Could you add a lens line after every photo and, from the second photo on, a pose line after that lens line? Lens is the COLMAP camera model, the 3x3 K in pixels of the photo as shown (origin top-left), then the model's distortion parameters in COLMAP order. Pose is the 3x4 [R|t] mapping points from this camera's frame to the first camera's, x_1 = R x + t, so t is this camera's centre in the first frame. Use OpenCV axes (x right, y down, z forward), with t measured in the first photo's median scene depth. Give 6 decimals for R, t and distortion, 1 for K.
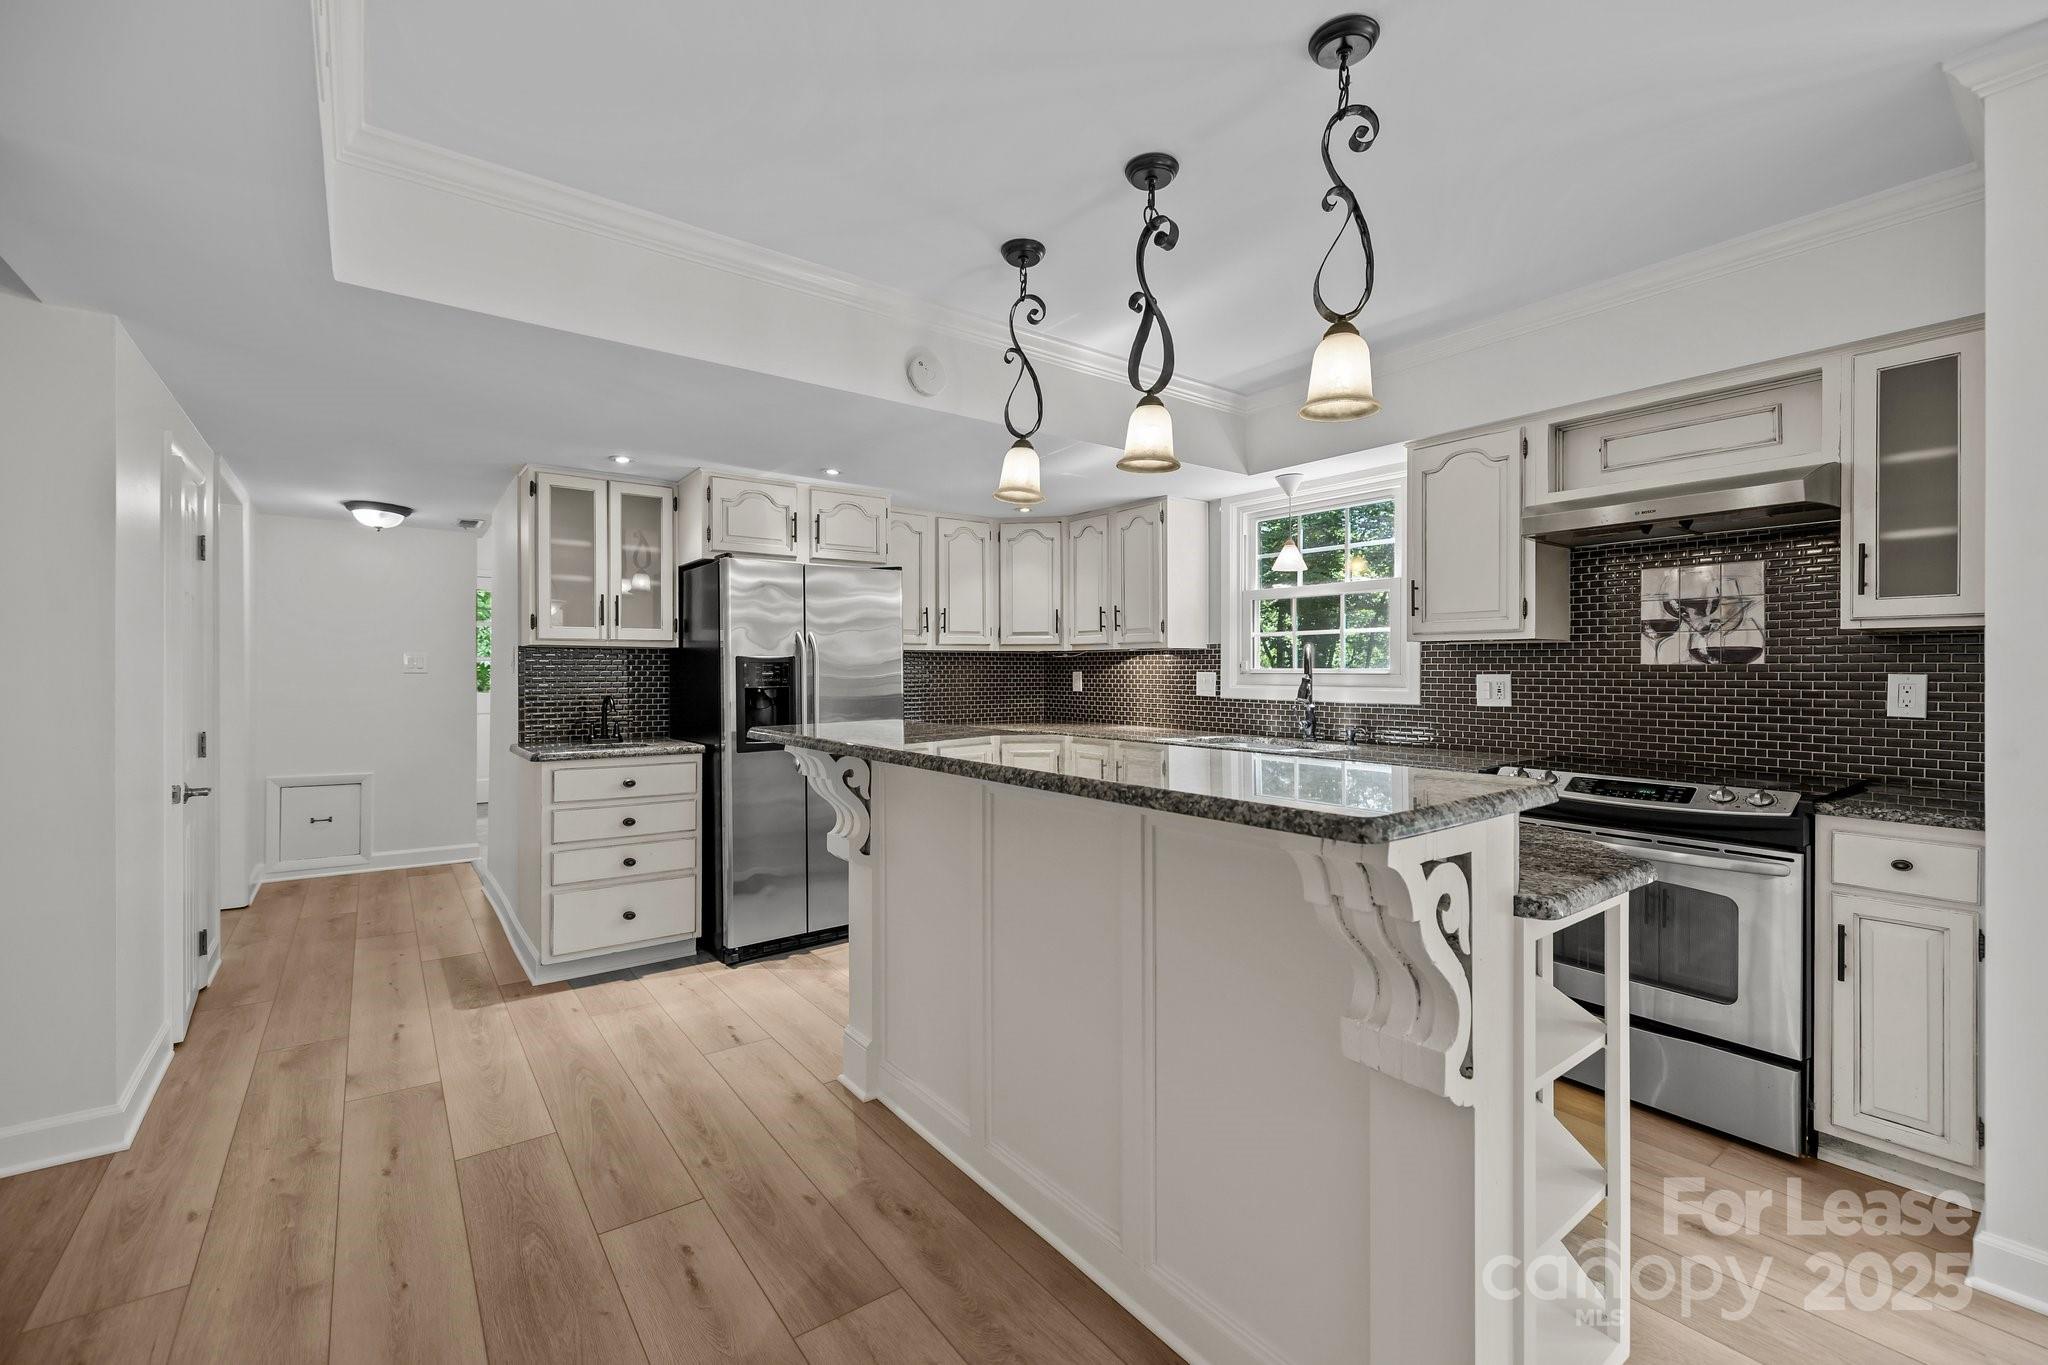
lens RADIAL K [[865.8, 0, 1002.4], [0, 865.8, 671.1], [0, 0, 1]] dist [-0.000883, -0.000057]
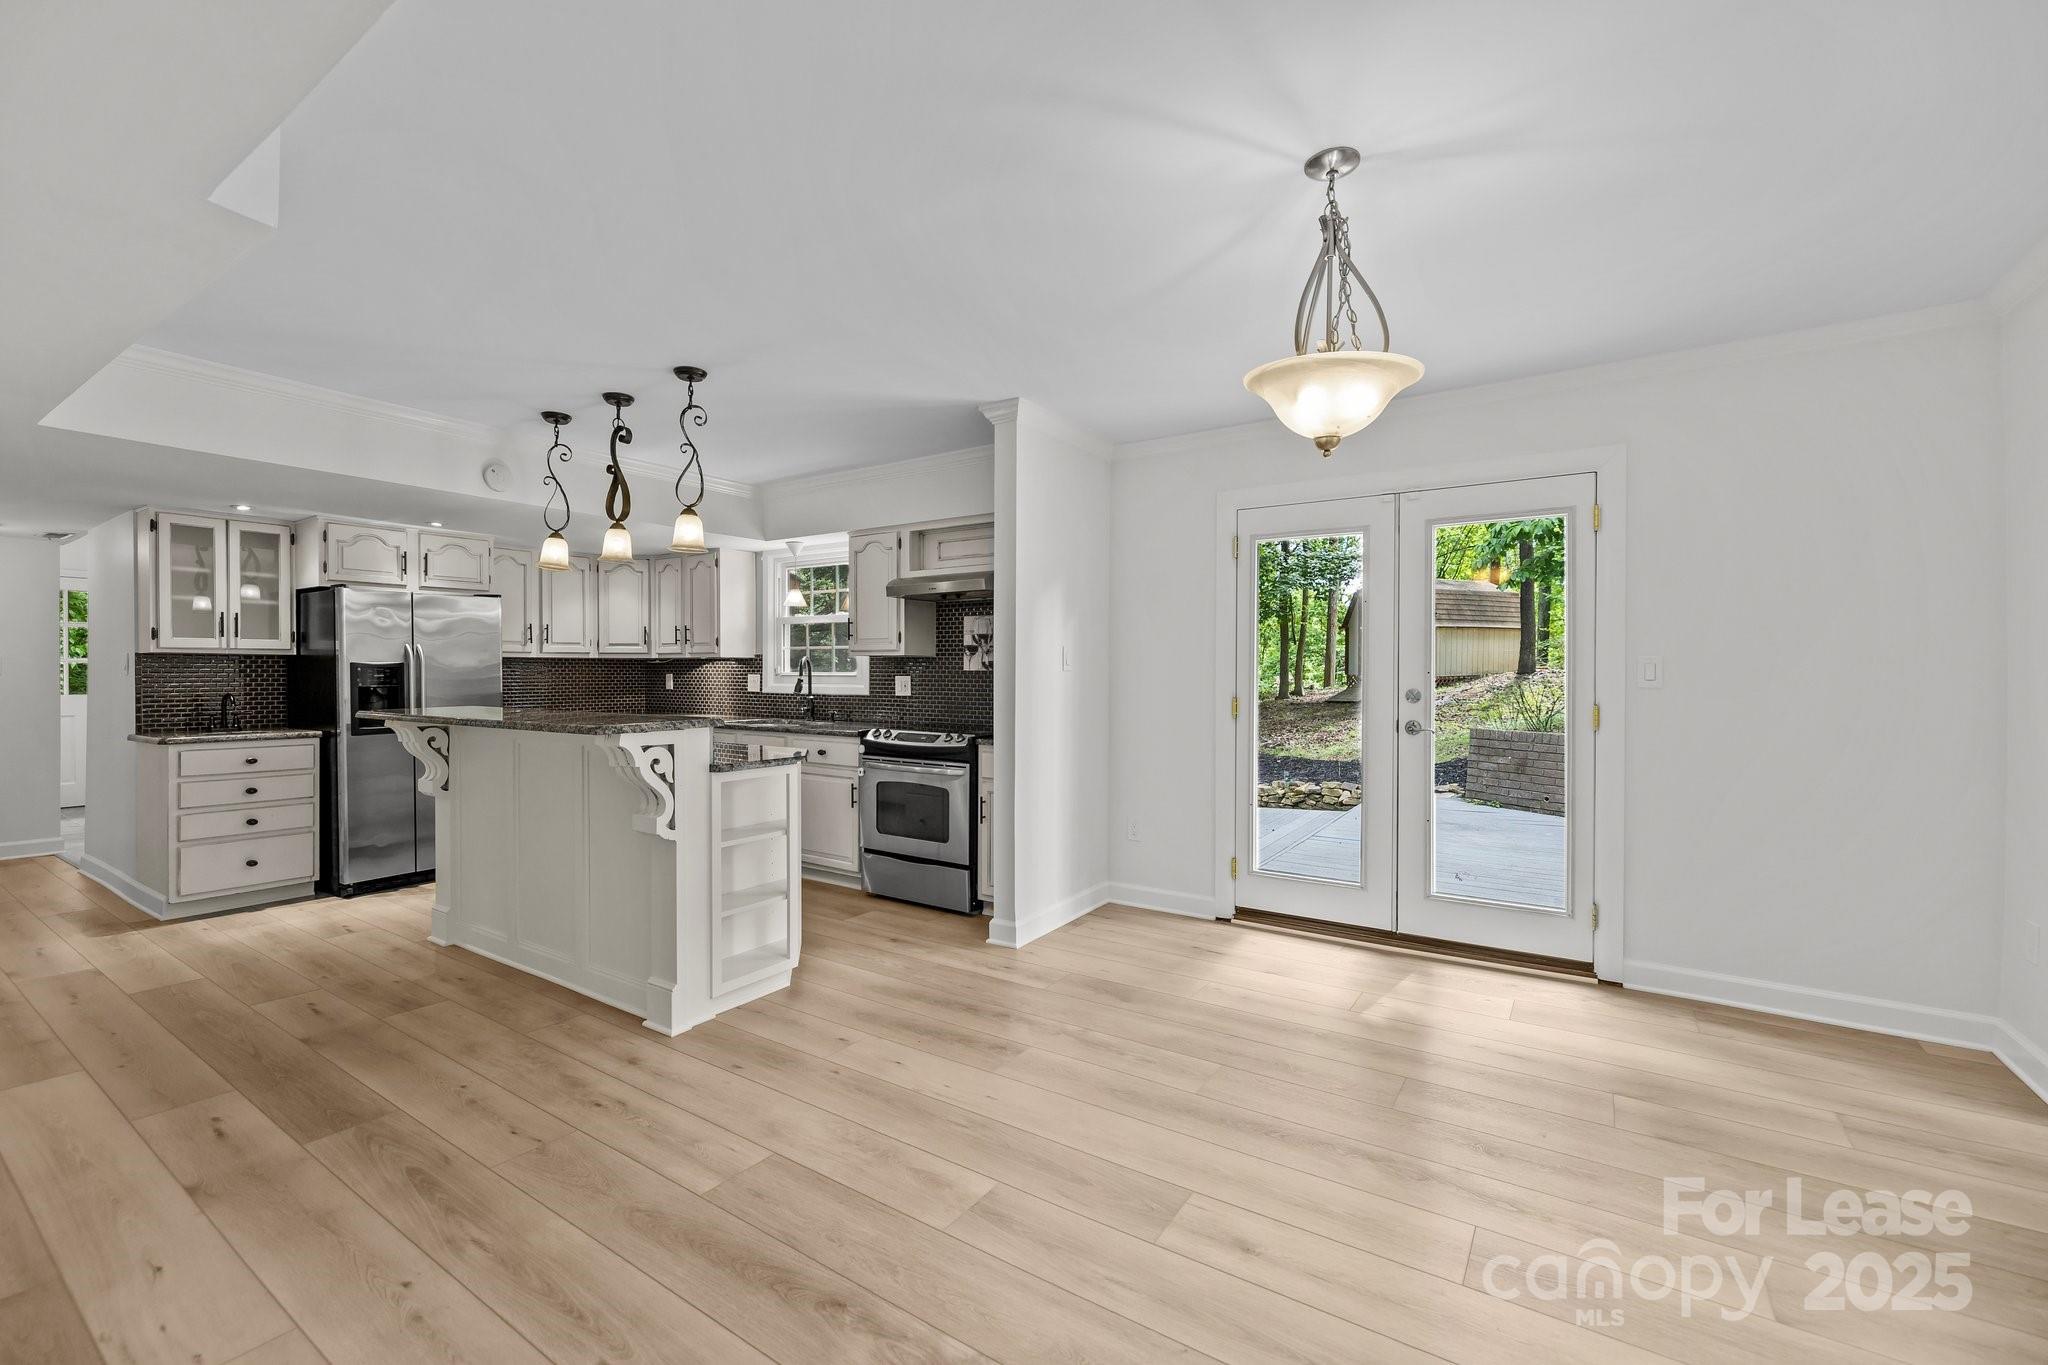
lens RADIAL K [[872.0, 0, 1011.7], [0, 872.0, 677.3], [0, 0, 1]] dist [-0.002278, -0.000273]
pose [[0.942469, -0.001007, 0.334291, 0.224105], [-0.000927, 0.999984, 0.005626, -0.003621], [-0.334291, -0.005613, 0.942453, -0.662538]]
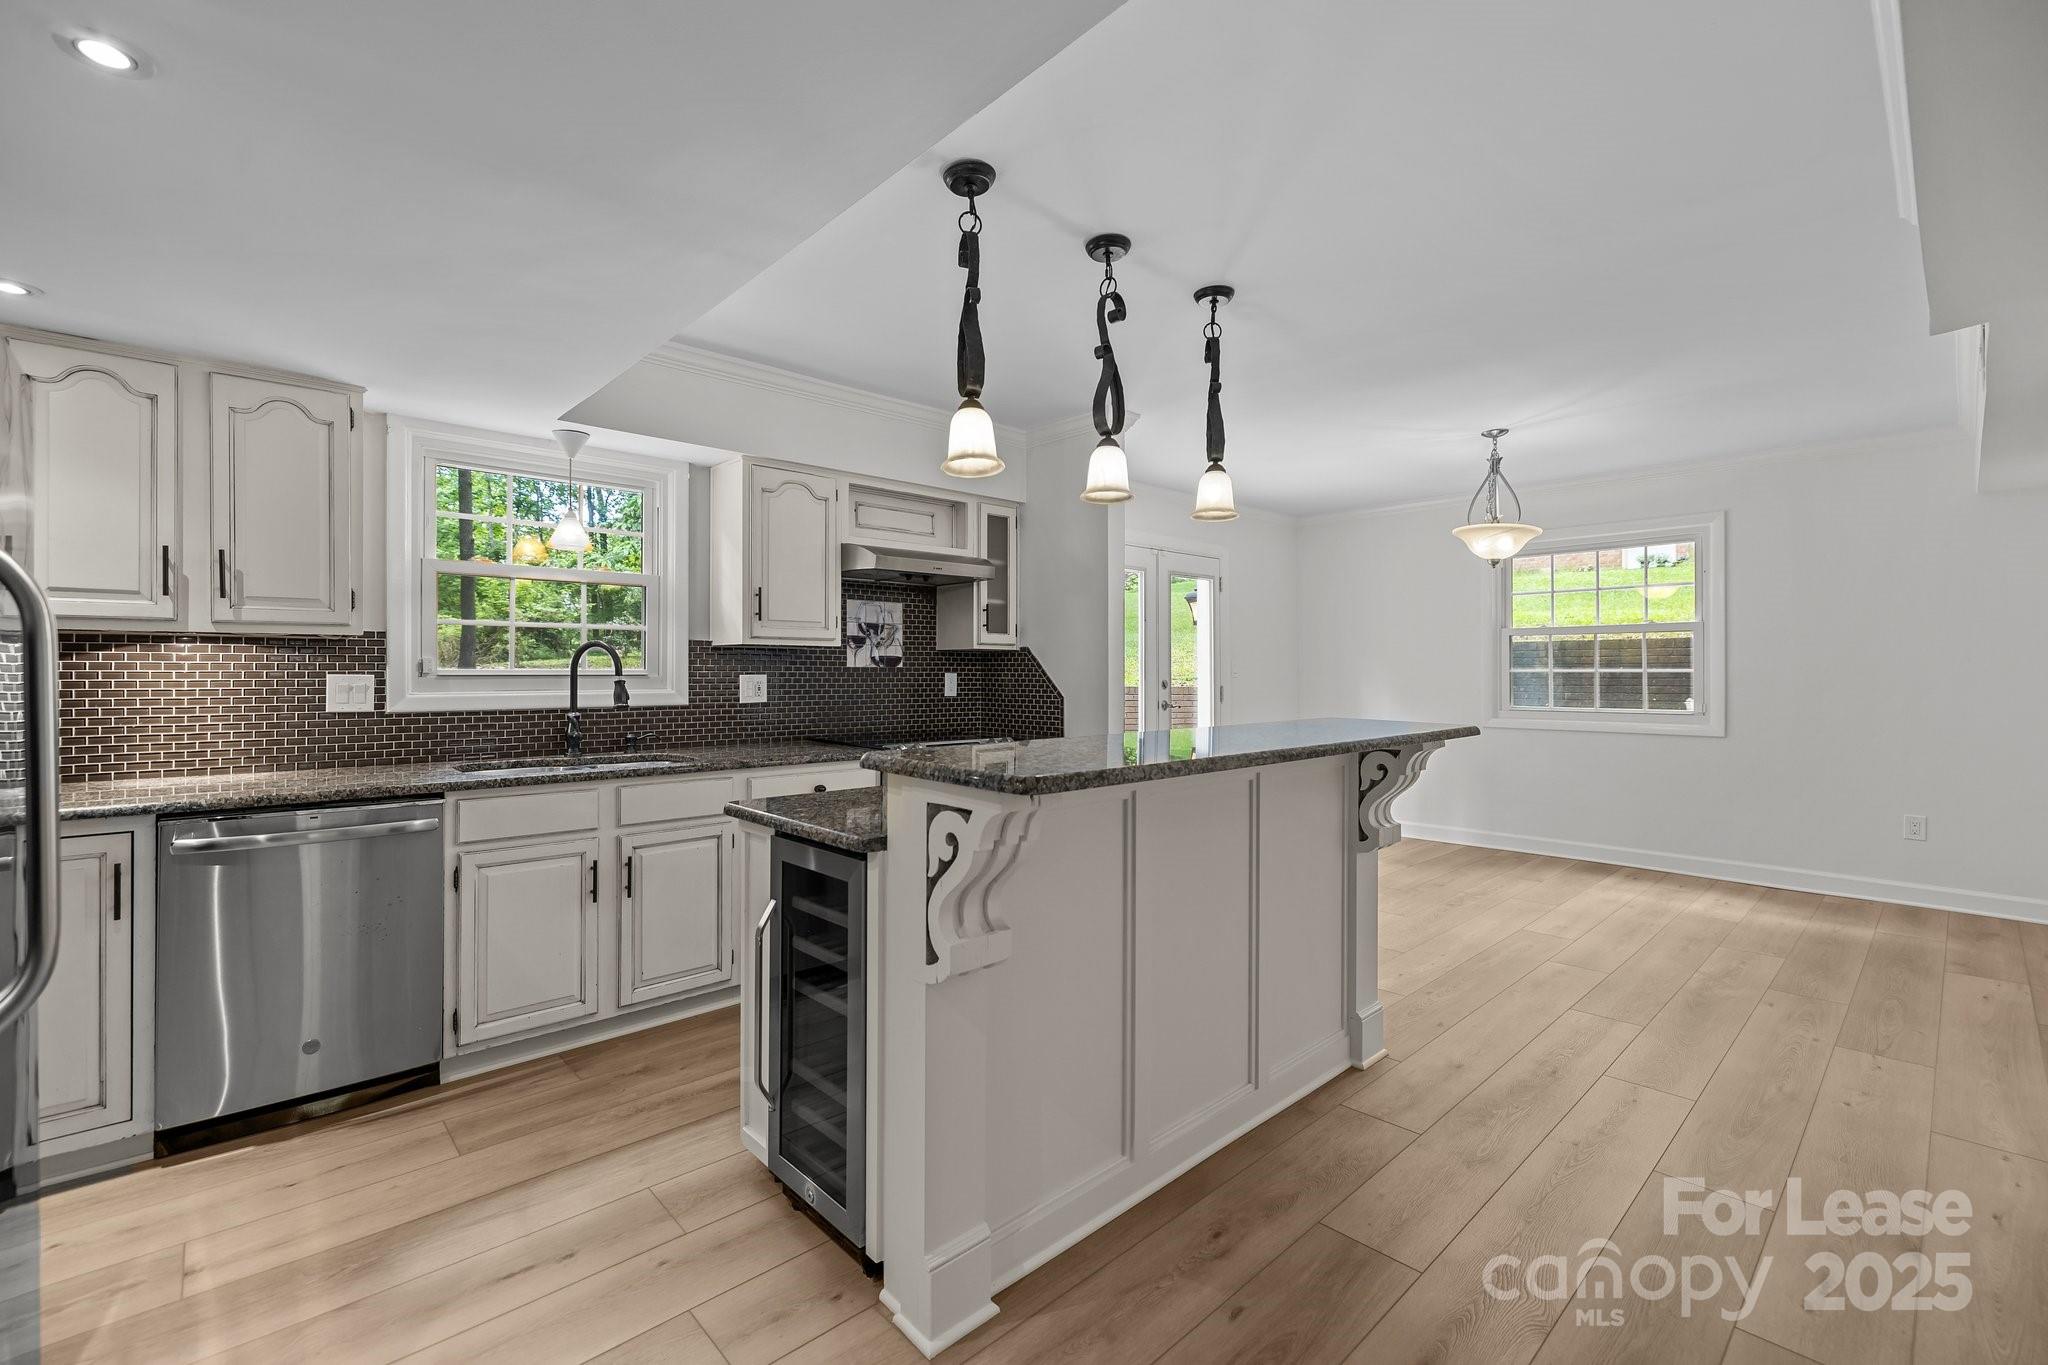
lens RADIAL K [[865.6, 0, 1021.6], [0, 865.6, 673.0], [0, 0, 1]] dist [0.001315, -0.000028]
pose [[-0.113167, -0.003549, 0.993570, -0.650340], [0.000240, 0.999993, 0.003599, -0.002719], [-0.993576, 0.000646, -0.113165, 0.827277]]
